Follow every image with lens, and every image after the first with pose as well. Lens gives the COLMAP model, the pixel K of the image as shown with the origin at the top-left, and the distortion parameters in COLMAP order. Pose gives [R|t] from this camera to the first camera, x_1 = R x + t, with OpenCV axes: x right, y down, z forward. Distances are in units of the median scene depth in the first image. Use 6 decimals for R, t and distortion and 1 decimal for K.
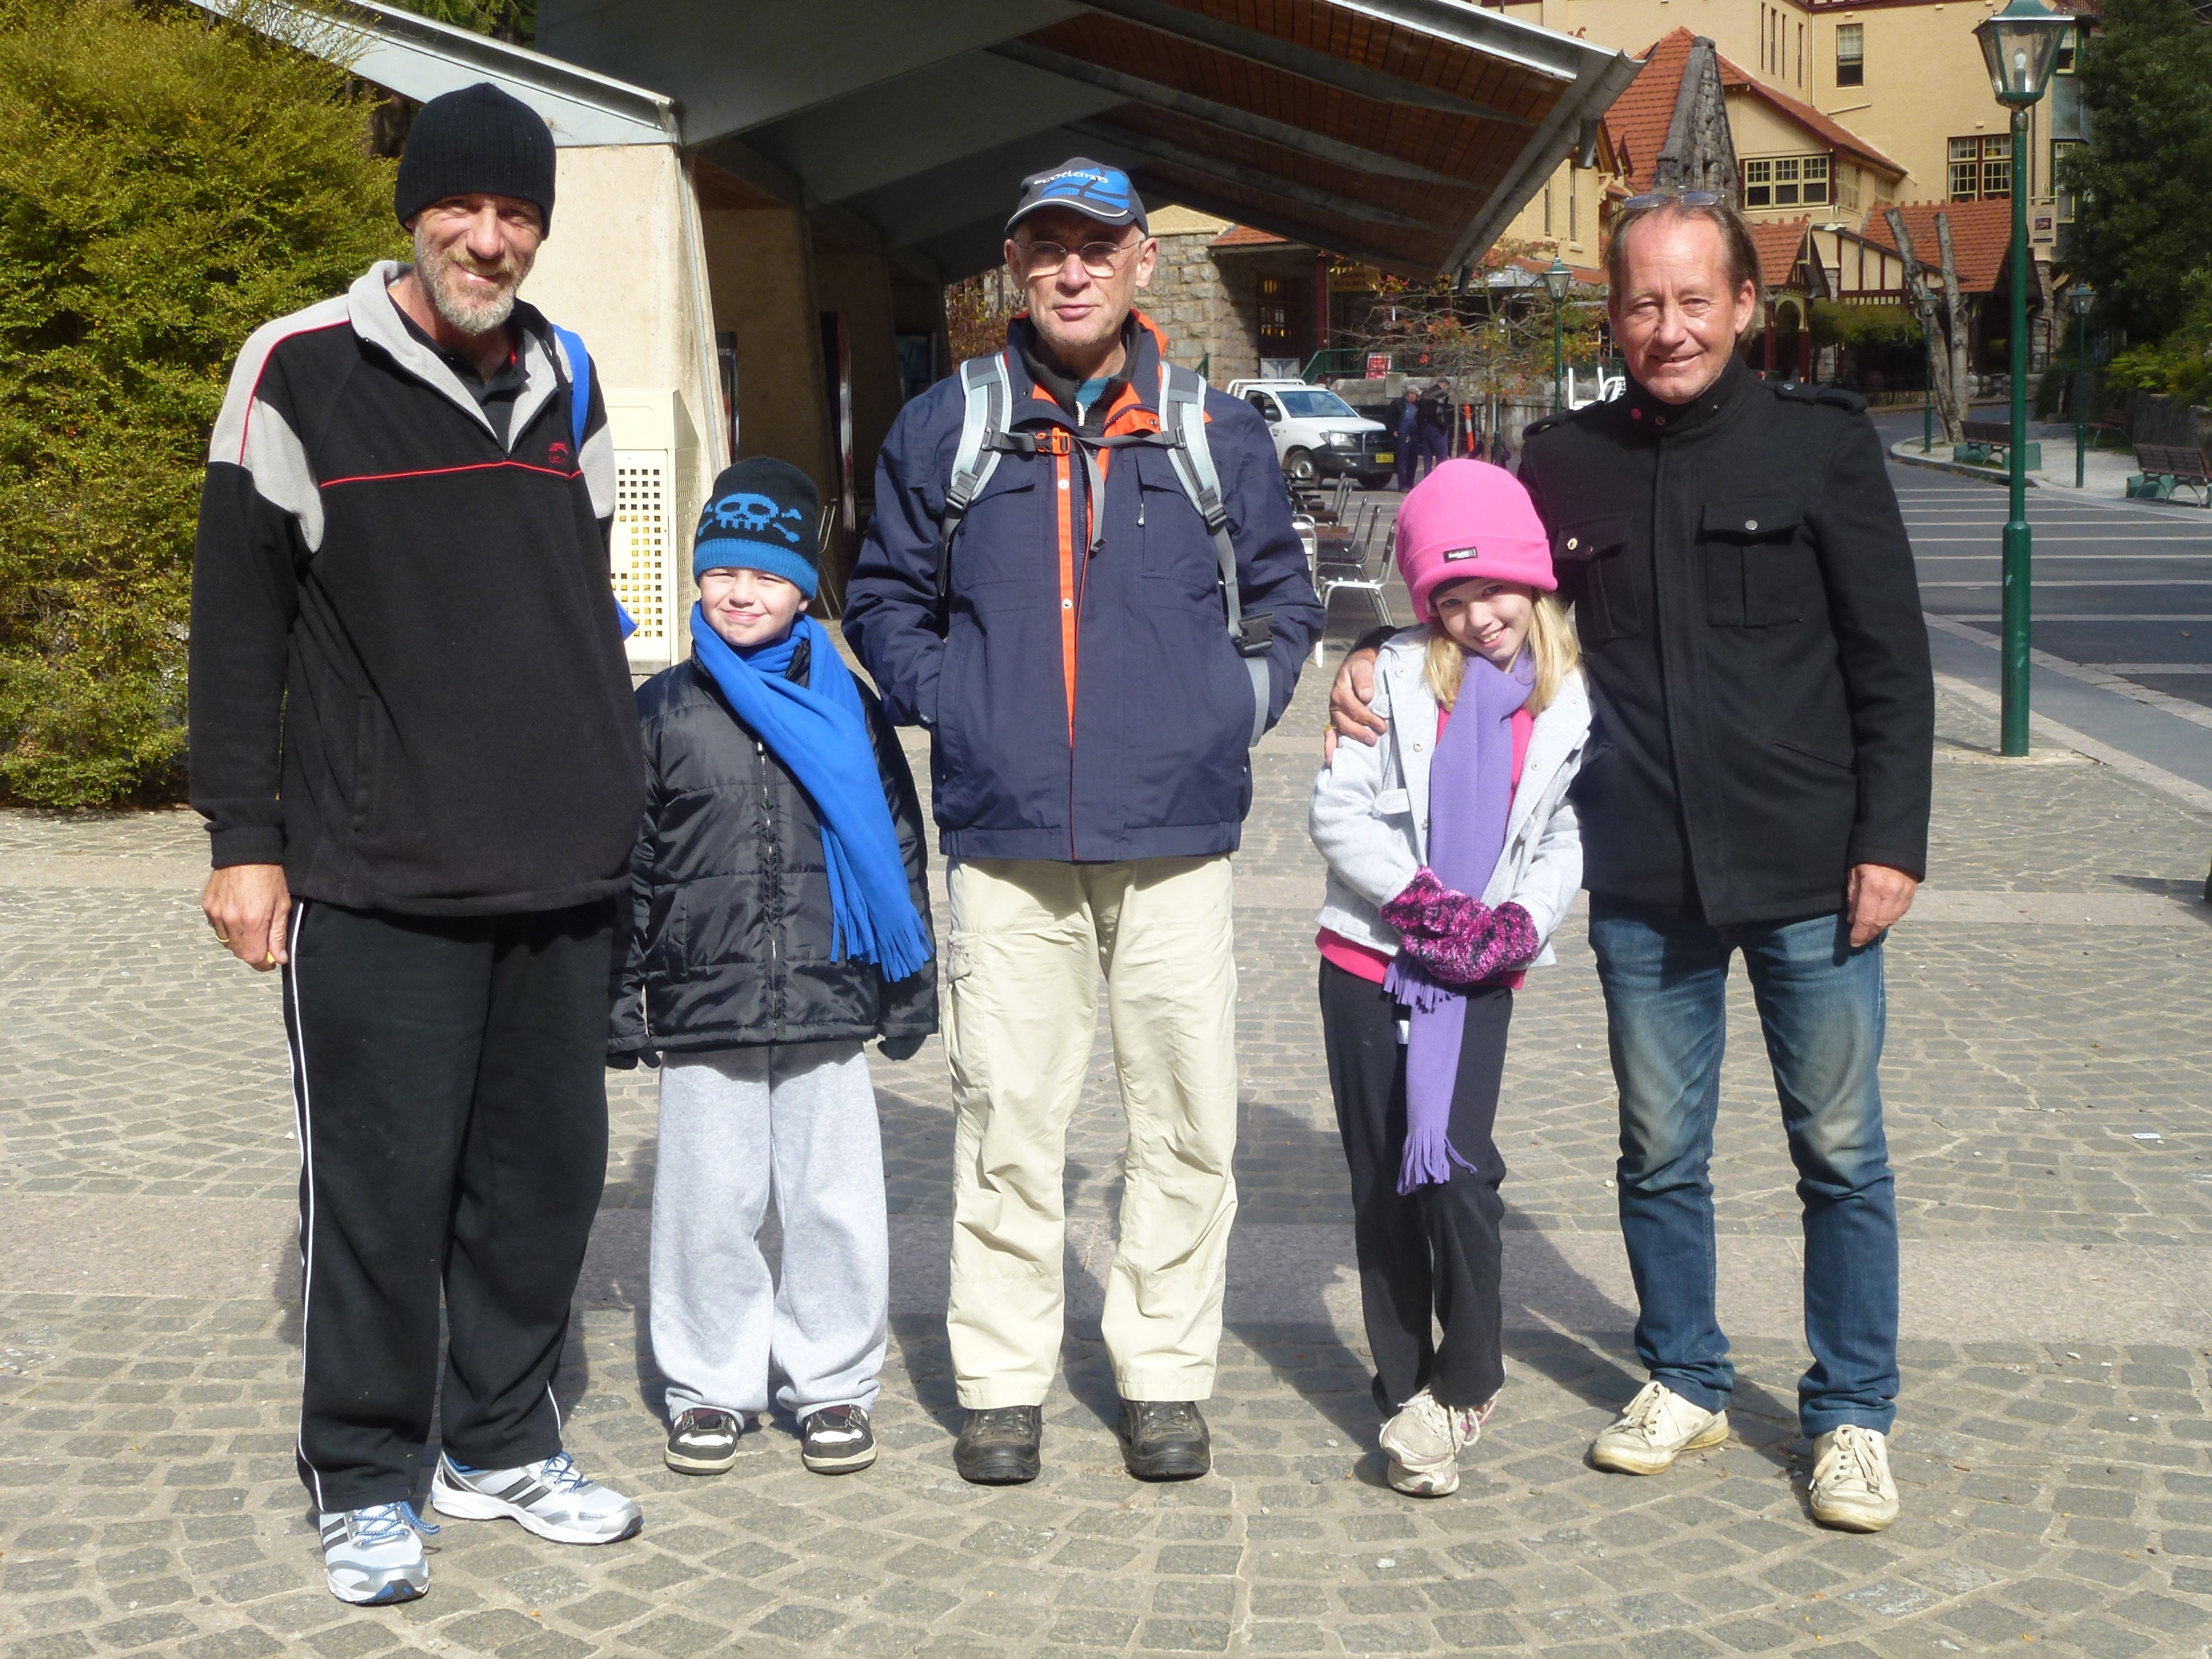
lens RADIAL K [[3080.6, 0, 1107.1], [0, 3080.6, 836.5], [0, 0, 1]] dist [-0.004587, 0.000000]
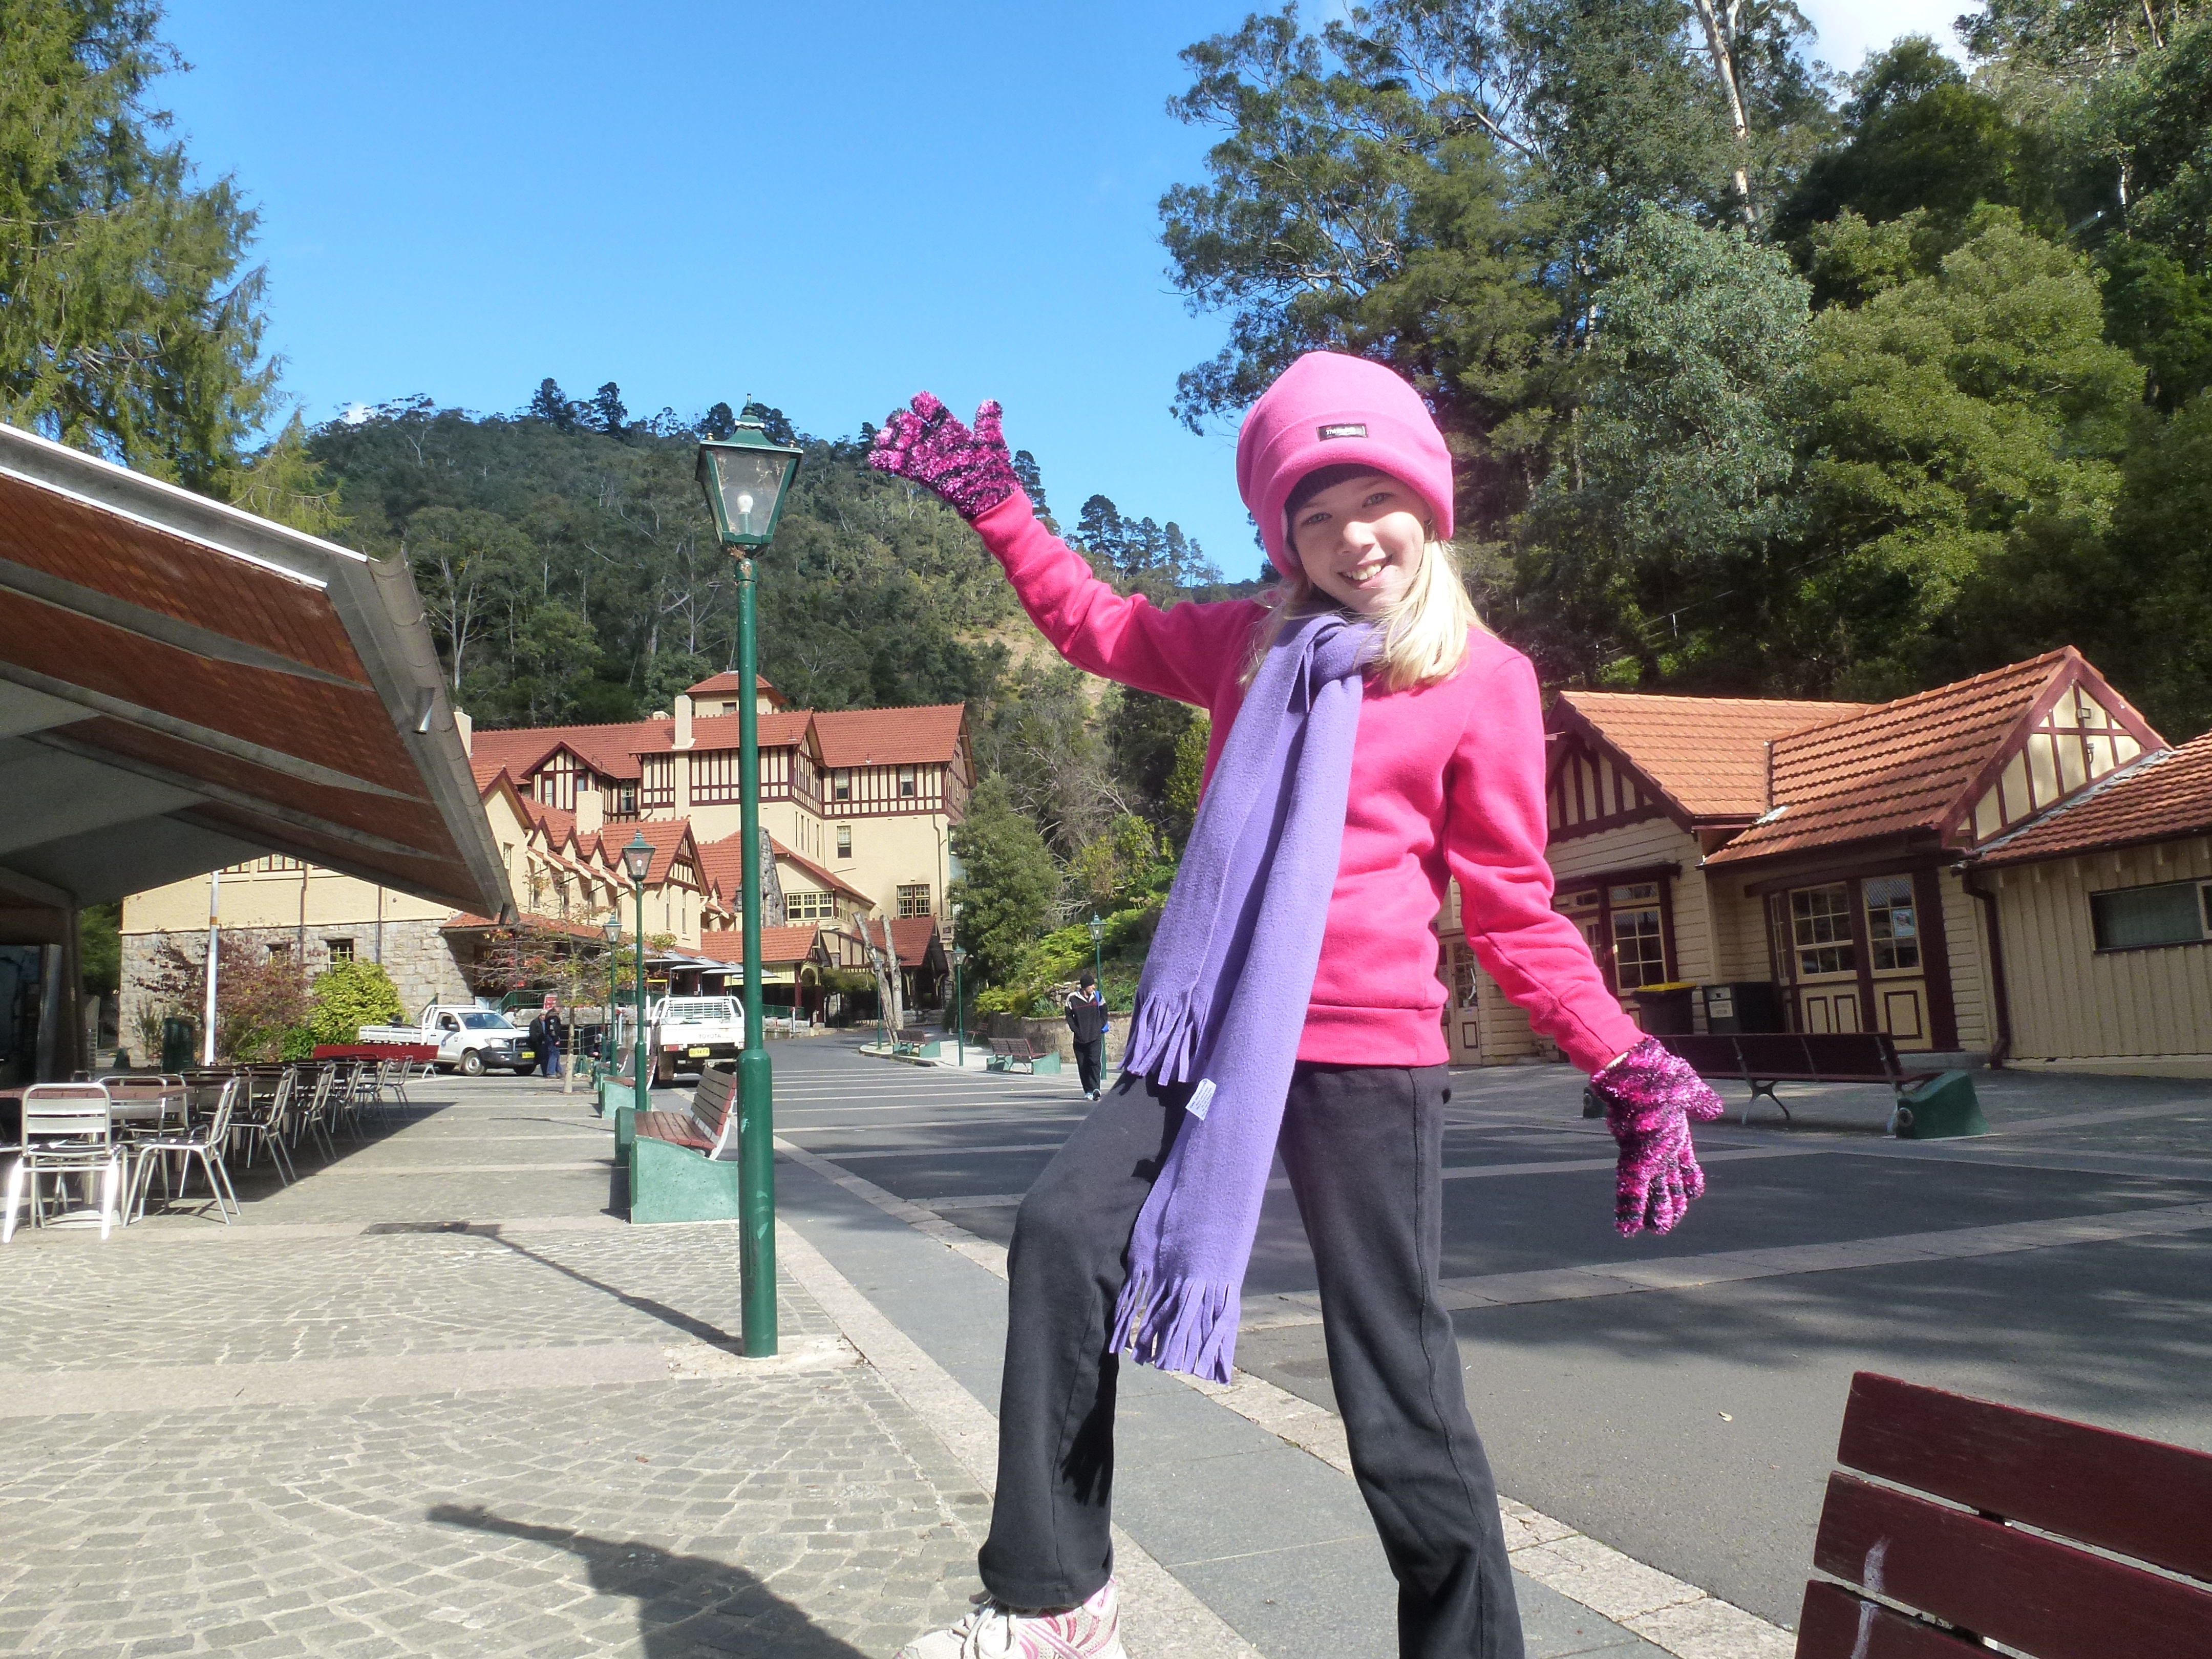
lens RADIAL K [[1602.4, 0, 1111.8], [0, 1602.4, 841.3], [0, 0, 1]] dist [-0.057038, 0.014391]
pose [[0.926356, 0.033460, 0.375161, 0.045218], [0.064232, 0.967422, -0.244887, -0.009605], [-0.371132, 0.250950, 0.894027, 0.117877]]
